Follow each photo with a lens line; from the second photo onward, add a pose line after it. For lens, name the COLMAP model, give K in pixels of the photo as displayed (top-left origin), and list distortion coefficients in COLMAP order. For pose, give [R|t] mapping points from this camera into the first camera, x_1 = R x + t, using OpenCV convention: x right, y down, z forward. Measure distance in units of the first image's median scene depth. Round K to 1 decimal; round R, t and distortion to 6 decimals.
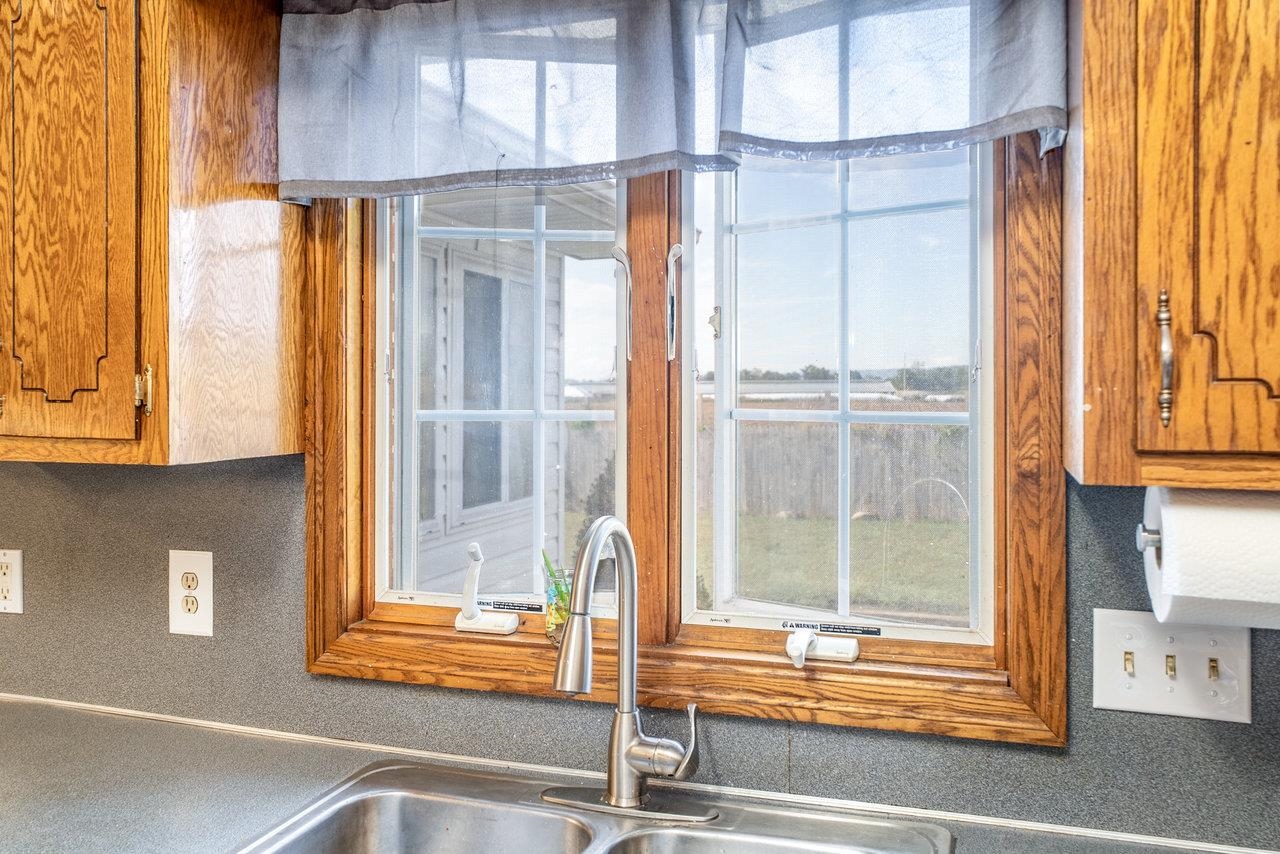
lens RADIAL K [[1076.4, 0, 612.8], [0, 1076.4, 420.6], [0, 0, 1]] dist [-0.014584, 0.004312]
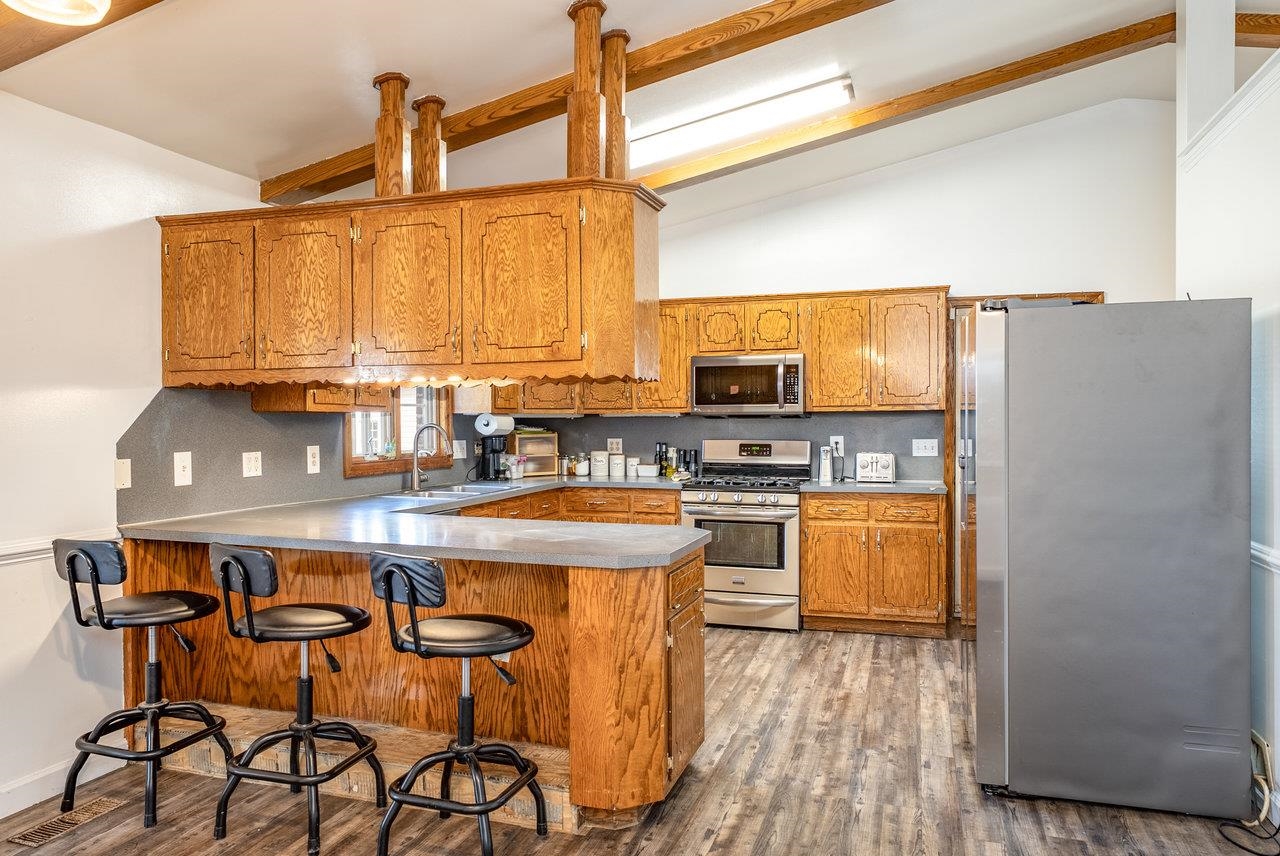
lens RADIAL K [[873.9, 0, 634.8], [0, 873.9, 430.4], [0, 0, 1]] dist [-0.016848, 0.016723]
pose [[-0.012980, -0.011046, 0.999855, -3.532929], [0.029364, 0.999503, 0.011423, 0.092911], [-0.999484, 0.029508, -0.012649, 0.137803]]
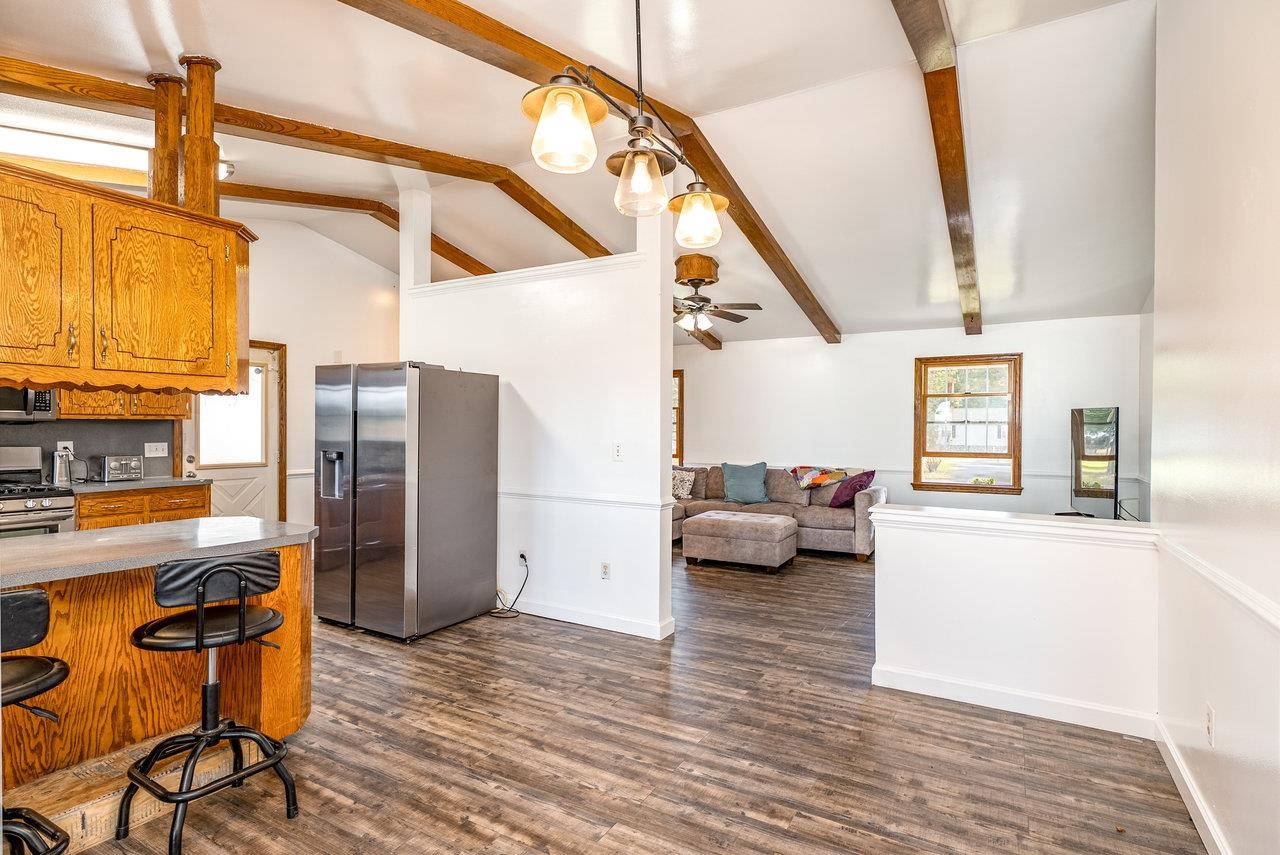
lens RADIAL K [[632.0, 0, 645.2], [0, 632.0, 431.9], [0, 0, 1]] dist [0.000533, -0.000944]
pose [[-0.981889, -0.007118, 0.189325, -2.937220], [-0.001287, 0.999522, 0.030901, 0.043192], [-0.189454, 0.030097, -0.981428, 1.704339]]
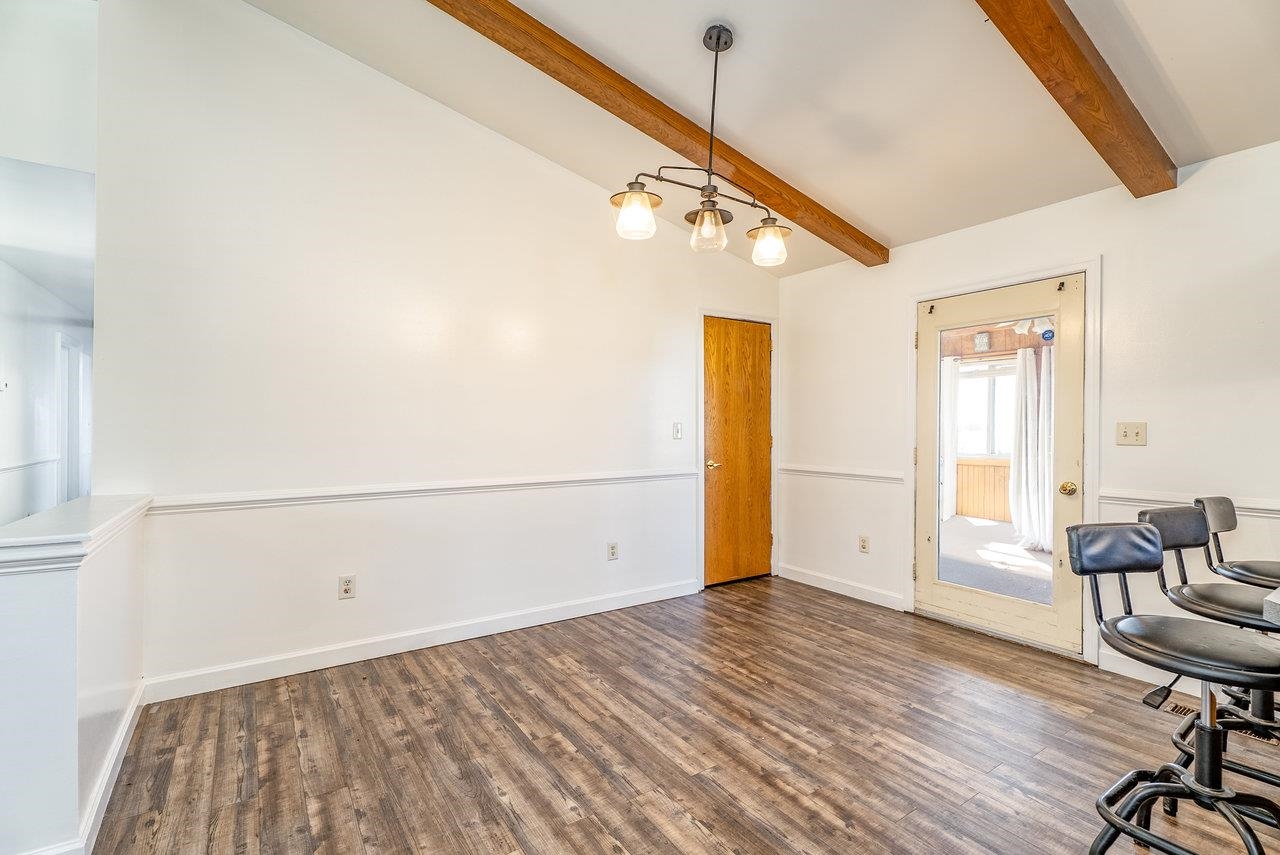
lens RADIAL K [[577.6, 0, 637.9], [0, 577.6, 428.6], [0, 0, 1]] dist [0.008513, -0.003913]
pose [[0.798167, 0.004572, -0.602419, -1.870259], [-0.021522, 0.999549, -0.020929, 0.199564], [0.602052, 0.029670, 0.797906, -0.912867]]
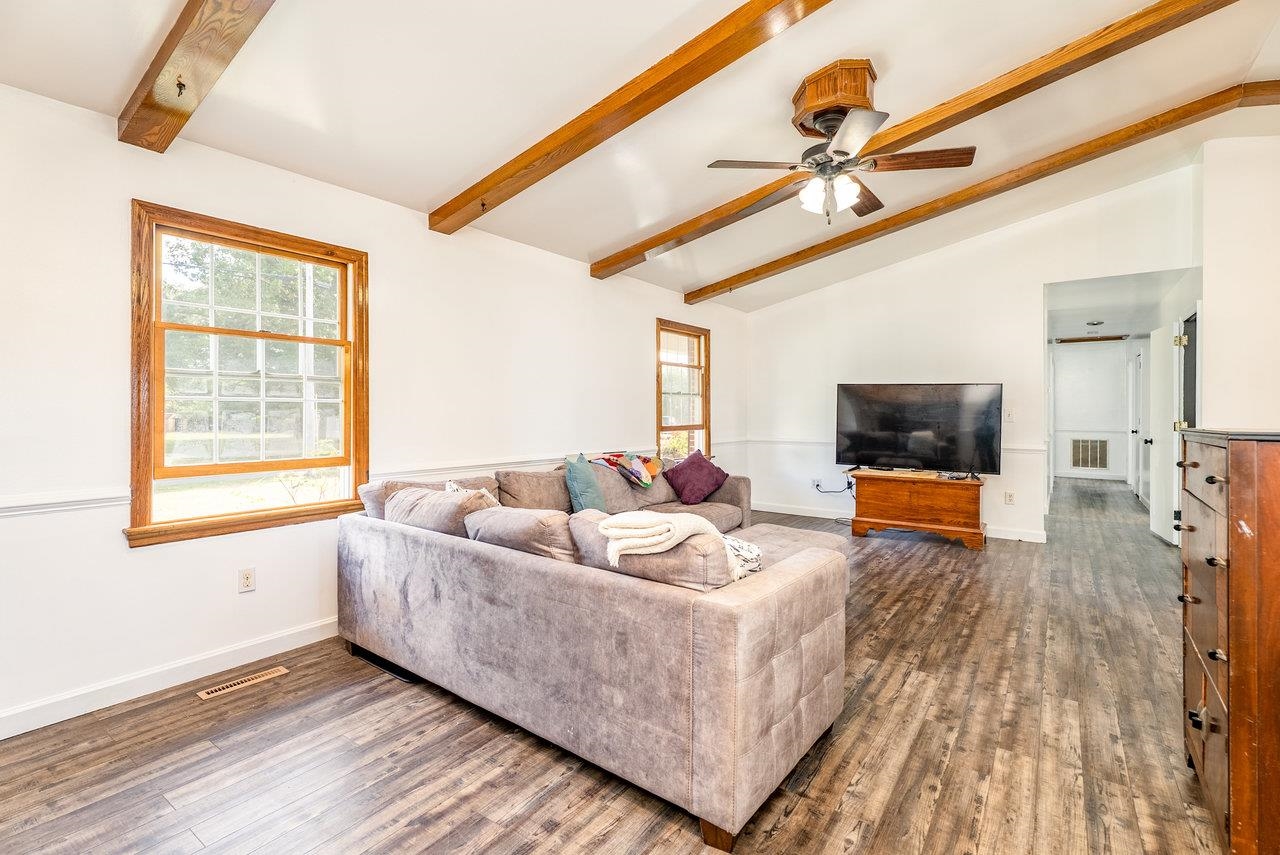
lens RADIAL K [[577.6, 0, 640.5], [0, 577.6, 423.9], [0, 0, 1]] dist [0.008513, -0.003913]
pose [[-0.302012, 0.013979, -0.953202, -0.329044], [-0.016242, 0.999672, 0.019806, 0.256402], [0.953166, 0.021463, -0.301686, -2.524606]]
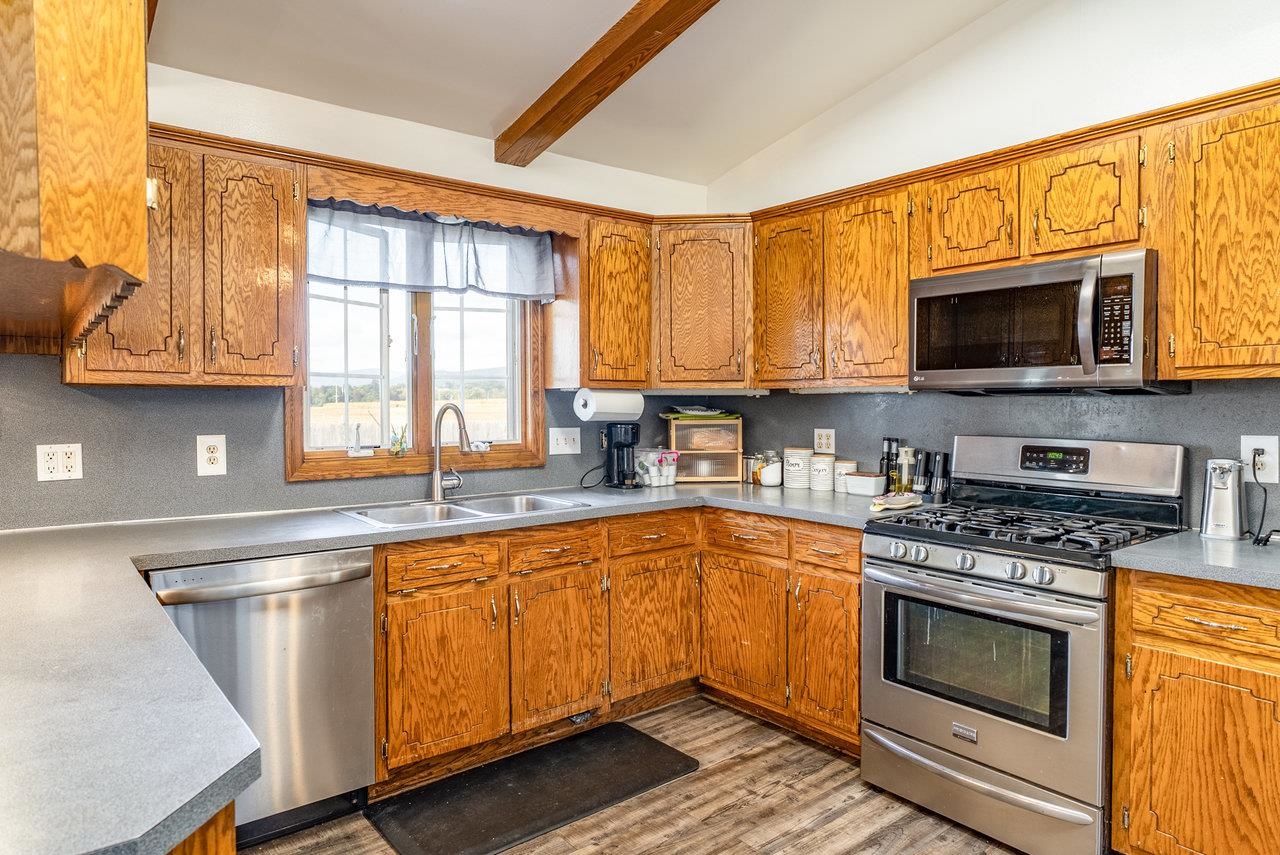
lens RADIAL K [[782.0, 0, 639.6], [0, 782.0, 421.2], [0, 0, 1]] dist [-0.017565, 0.011992]
pose [[0.536264, -0.020833, 0.843793, -1.498383], [0.022023, 0.999700, 0.010686, 0.118261], [-0.843763, 0.012853, 0.536562, -0.636684]]
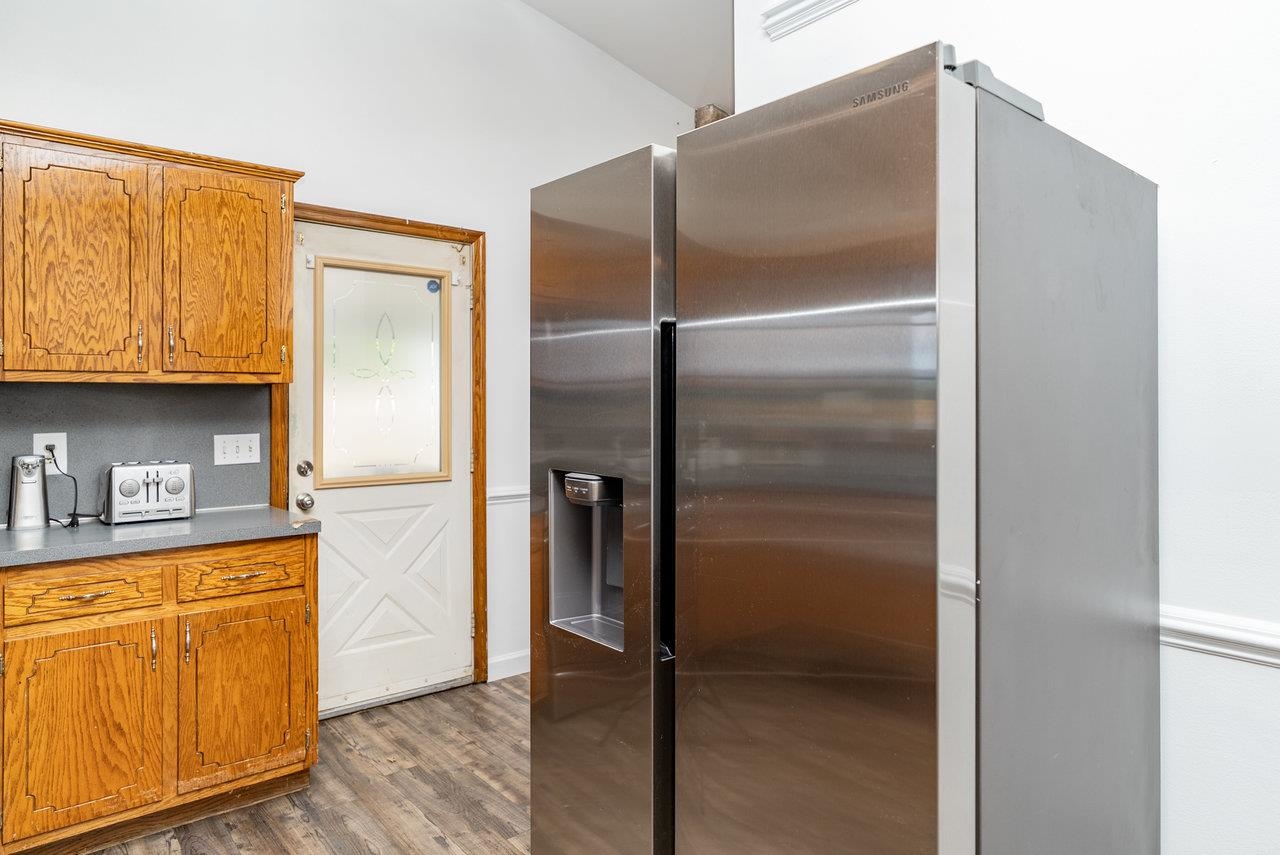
lens RADIAL K [[782.0, 0, 648.6], [0, 782.0, 391.2], [0, 0, 1]] dist [-0.017565, 0.011992]
pose [[-0.856343, 0.008890, 0.516331, -1.592455], [0.015359, 0.999848, 0.008258, 0.103284], [-0.516179, 0.015002, -0.856349, -0.030730]]
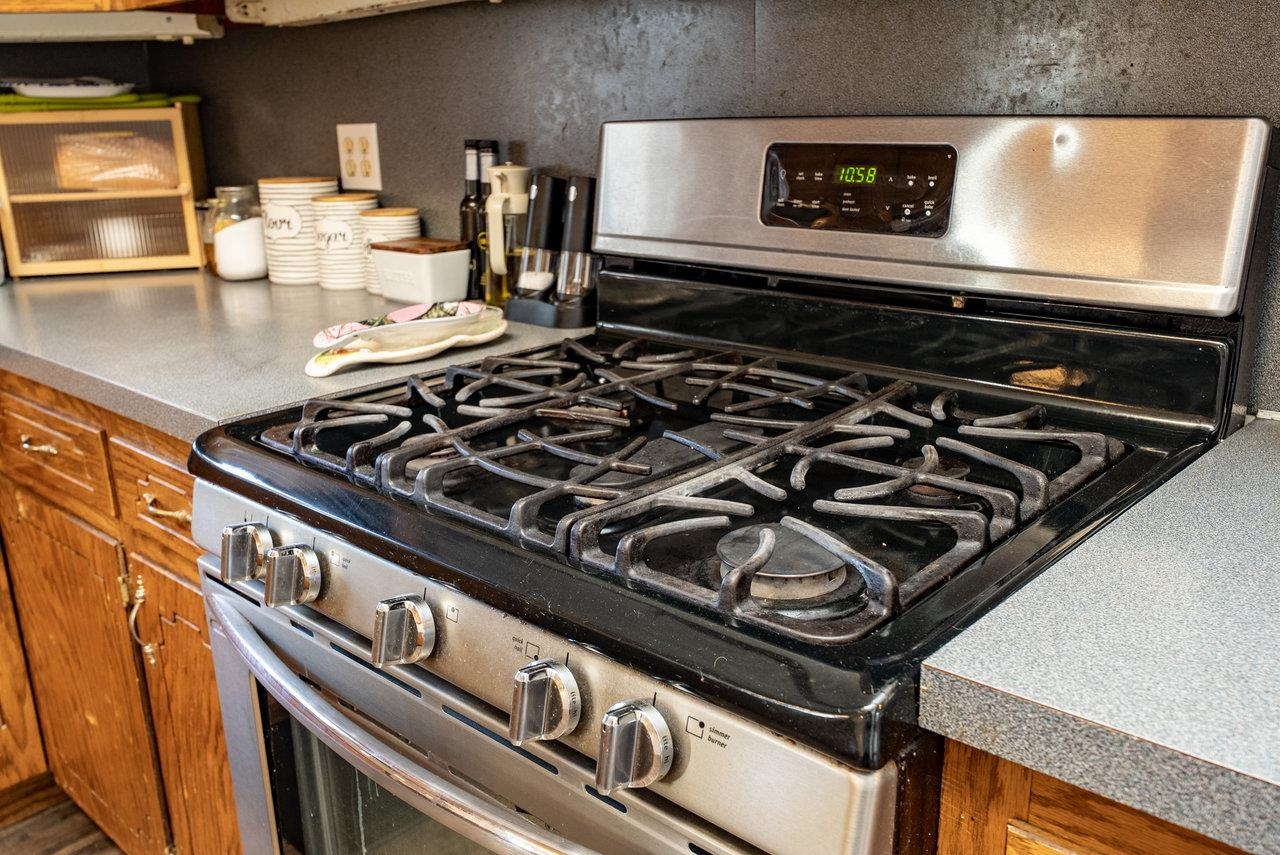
lens RADIAL K [[1076.4, 0, 642.7], [0, 1076.4, 432.3], [0, 0, 1]] dist [-0.014584, 0.004312]
pose [[0.400317, -0.262931, 0.877846, -0.207914], [0.042448, 0.962245, 0.268853, 0.204237], [-0.915393, -0.070364, 0.396364, -0.653267]]
